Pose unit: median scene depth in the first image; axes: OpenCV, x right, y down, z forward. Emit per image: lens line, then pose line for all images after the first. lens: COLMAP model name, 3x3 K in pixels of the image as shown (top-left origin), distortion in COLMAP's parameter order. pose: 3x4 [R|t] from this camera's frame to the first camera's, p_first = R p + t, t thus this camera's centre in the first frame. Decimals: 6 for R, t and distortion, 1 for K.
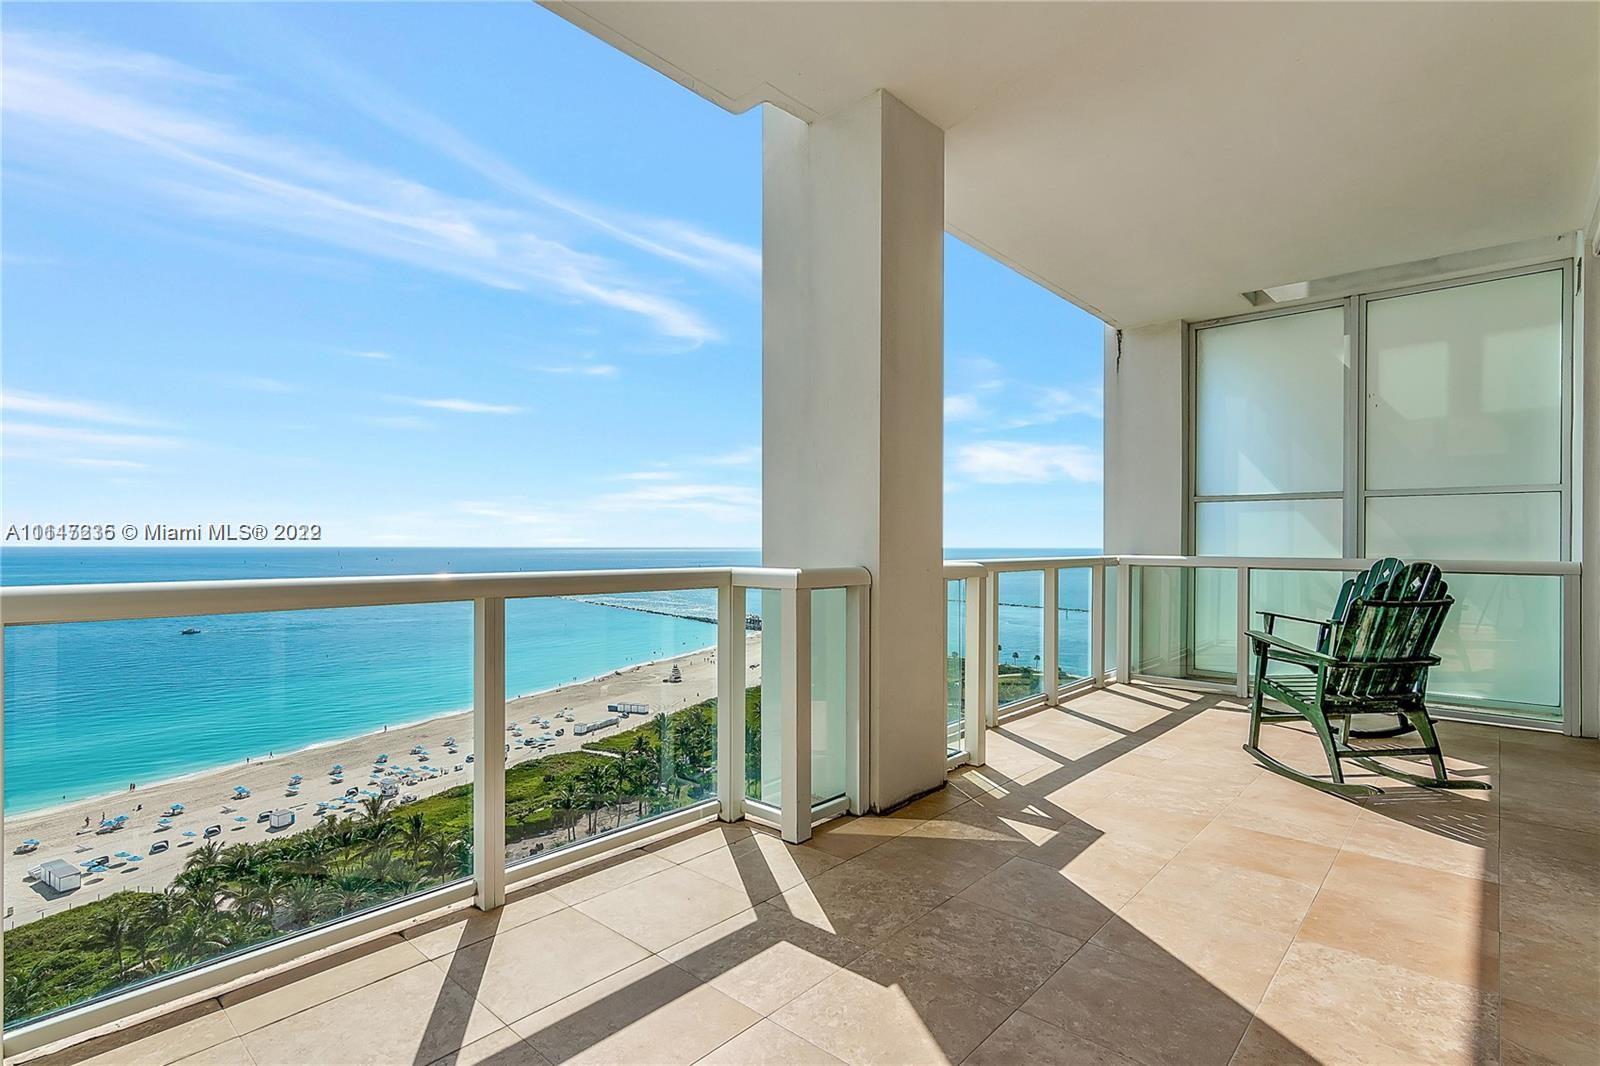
lens RADIAL K [[783.5, 0, 811.1], [0, 783.5, 539.1], [0, 0, 1]] dist [-0.006198, 0.007368]
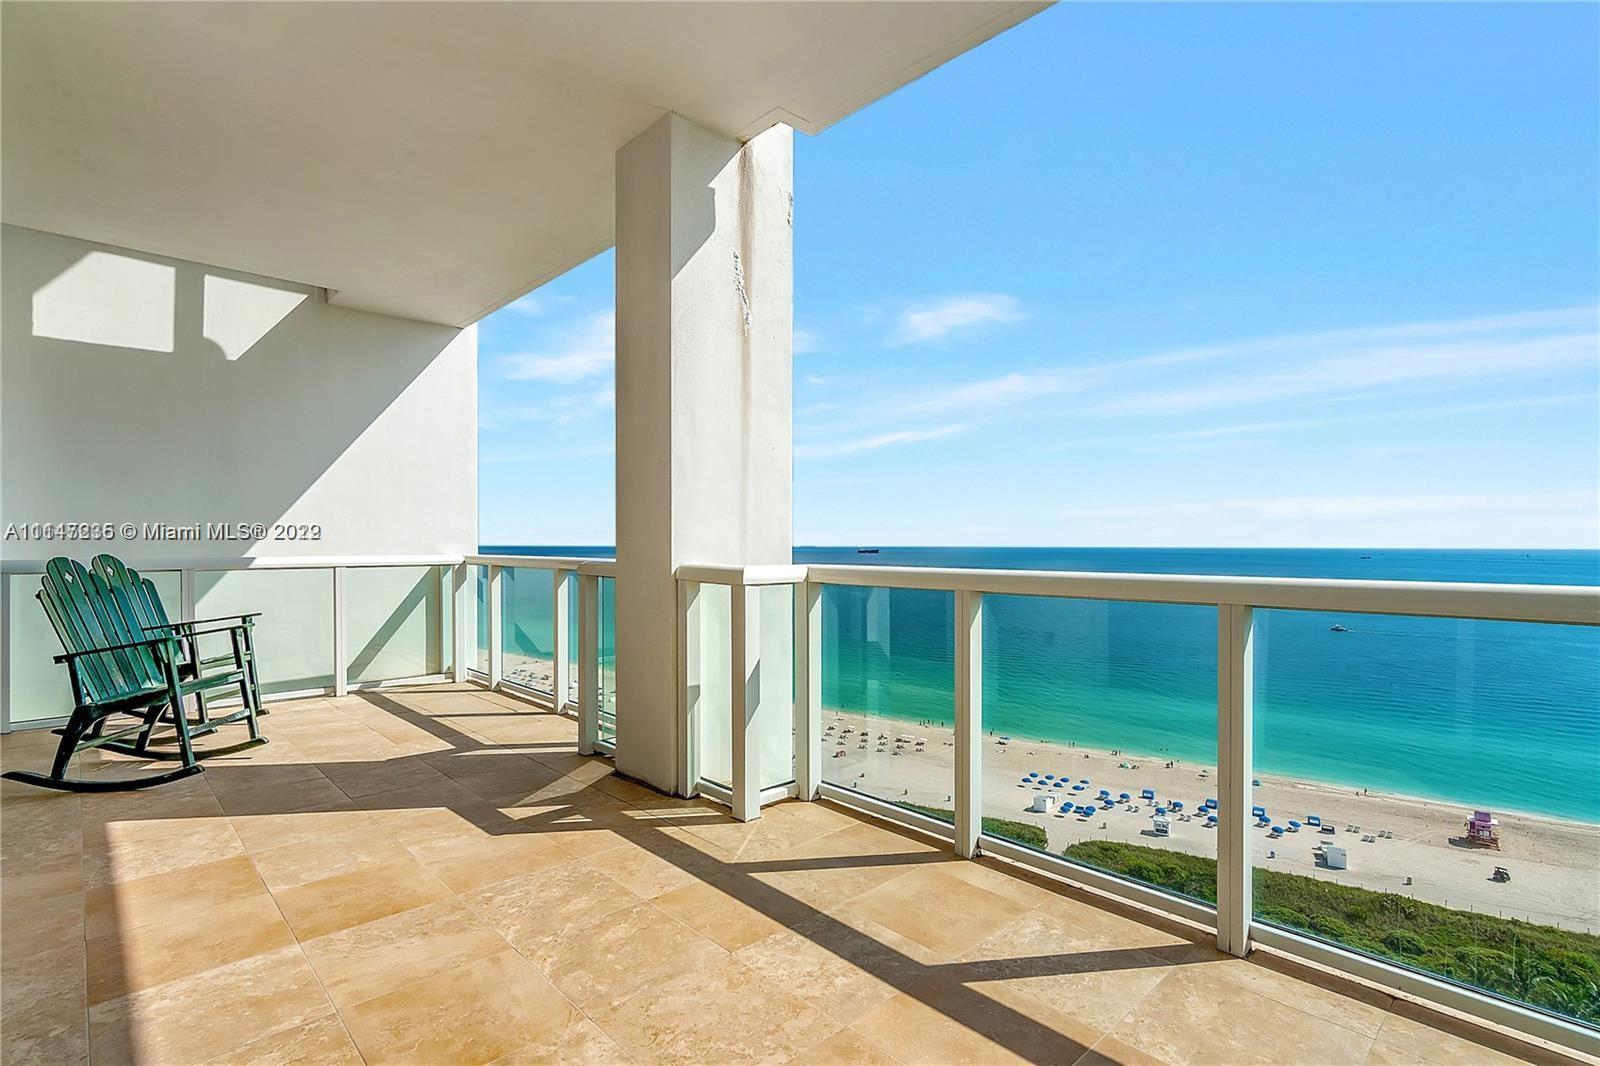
lens RADIAL K [[783.5, 0, 788.0], [0, 783.5, 533.9], [0, 0, 1]] dist [-0.006198, 0.007368]
pose [[-0.103762, -0.012984, -0.994517, 1.350845], [0.003056, 0.999906, -0.013373, 0.010929], [0.994597, -0.004427, -0.103713, 1.510656]]
